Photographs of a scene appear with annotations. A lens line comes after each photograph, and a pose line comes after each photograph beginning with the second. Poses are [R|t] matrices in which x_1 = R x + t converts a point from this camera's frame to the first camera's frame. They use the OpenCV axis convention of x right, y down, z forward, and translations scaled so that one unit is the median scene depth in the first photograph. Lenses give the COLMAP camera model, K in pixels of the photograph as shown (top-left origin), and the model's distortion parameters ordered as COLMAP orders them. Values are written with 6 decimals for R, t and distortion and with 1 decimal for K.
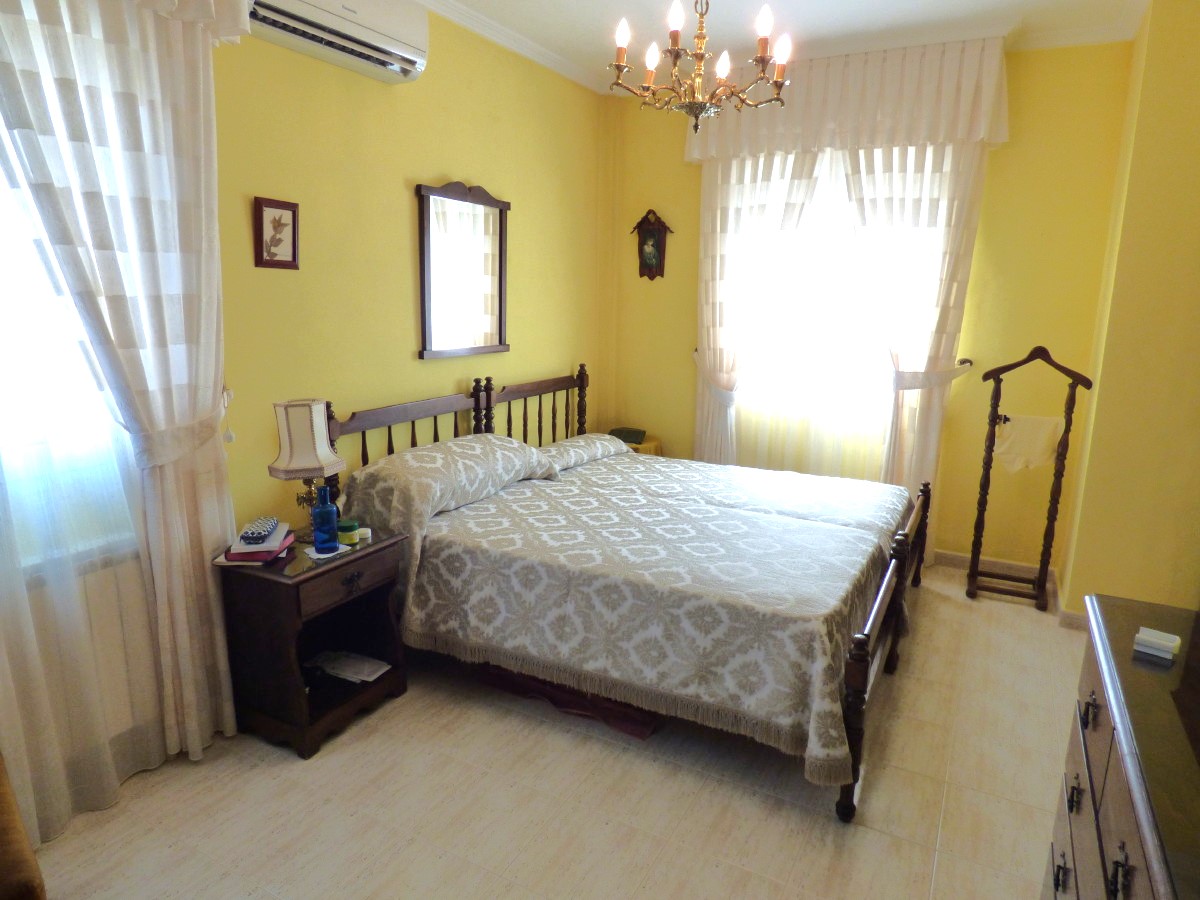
lens RADIAL K [[736.3, 0, 608.9], [0, 736.3, 448.9], [0, 0, 1]] dist [-0.001746, -0.001899]
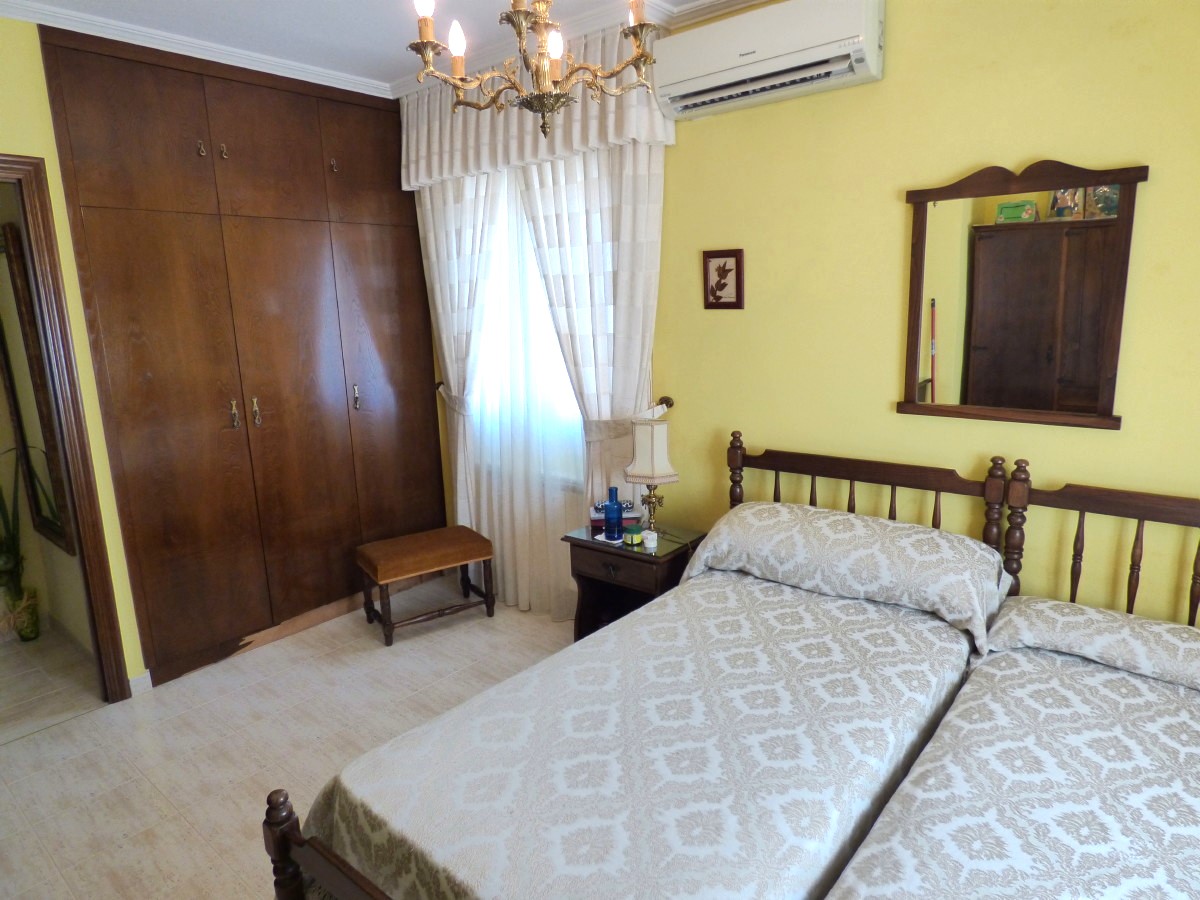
lens RADIAL K [[736.3, 0, 608.9], [0, 736.3, 448.9], [0, 0, 1]] dist [-0.001746, -0.001899]
pose [[-0.201110, 0.178356, -0.963195, 0.724016], [-0.179351, 0.959959, 0.215204, -0.250472], [0.963010, 0.216029, -0.161069, 1.057169]]
